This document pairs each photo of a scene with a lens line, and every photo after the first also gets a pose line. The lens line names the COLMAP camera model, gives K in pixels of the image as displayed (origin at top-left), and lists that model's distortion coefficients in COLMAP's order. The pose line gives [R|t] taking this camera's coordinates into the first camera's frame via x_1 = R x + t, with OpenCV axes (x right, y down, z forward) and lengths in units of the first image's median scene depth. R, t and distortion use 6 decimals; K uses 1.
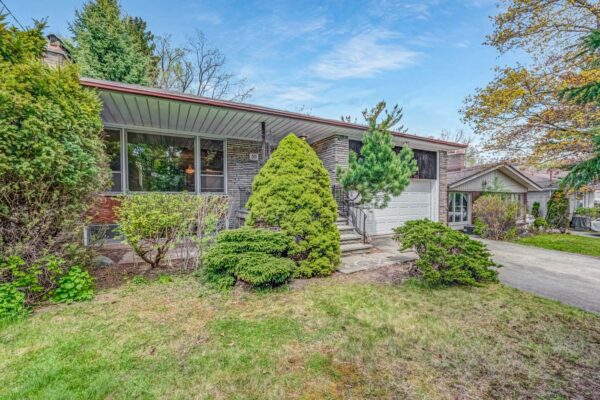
lens RADIAL K [[252.8, 0, 300.0], [0, 252.8, 200.0], [0, 0, 1]] dist [-0.001892, -0.000108]
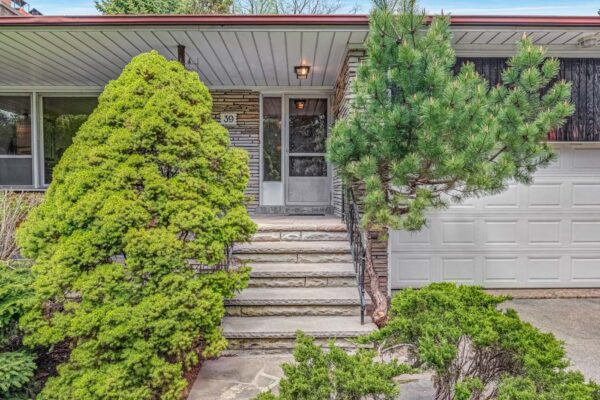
lens RADIAL K [[364.7, 0, 300.0], [0, 364.7, 200.0], [0, 0, 1]] dist [0.001224, -0.000343]
pose [[0.887739, 0.013757, -0.460141, 0.266237], [-0.003642, 0.999732, 0.022863, -0.012101], [0.460333, -0.018620, 0.887551, 0.305366]]
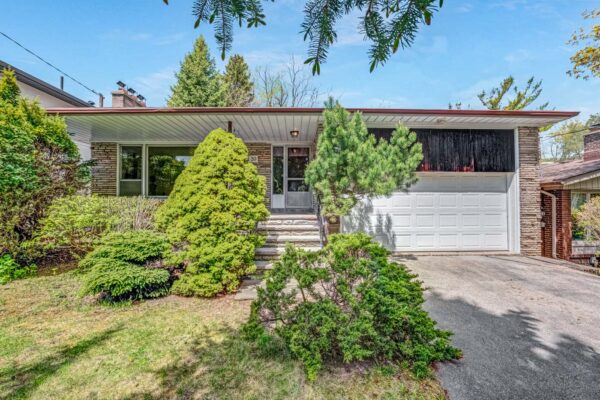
lens RADIAL K [[246.4, 0, 300.0], [0, 246.4, 200.0], [0, 0, 1]] dist [-0.010015, -0.000062]
pose [[0.893079, -0.006635, -0.449850, 0.333530], [-0.002245, 0.999813, -0.019204, 0.002866], [0.449894, 0.018160, 0.892897, 0.198504]]
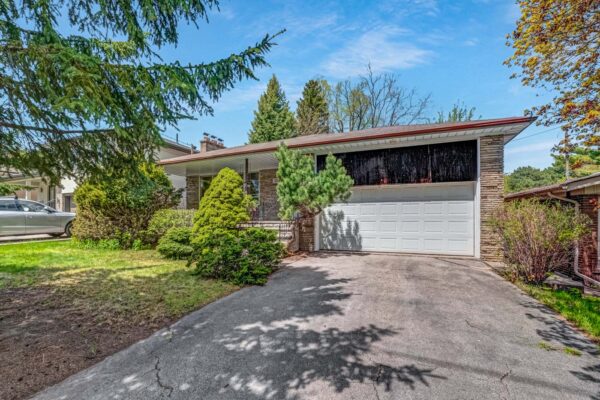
lens RADIAL K [[256.2, 0, 301.6], [0, 256.2, 214.9], [0, 0, 1]] dist [-0.000021, 0.000052]
pose [[0.637598, -0.007565, -0.770332, 0.775398], [-0.000020, 0.999952, -0.009837, 0.016427], [0.770369, 0.006287, 0.637567, 0.210083]]
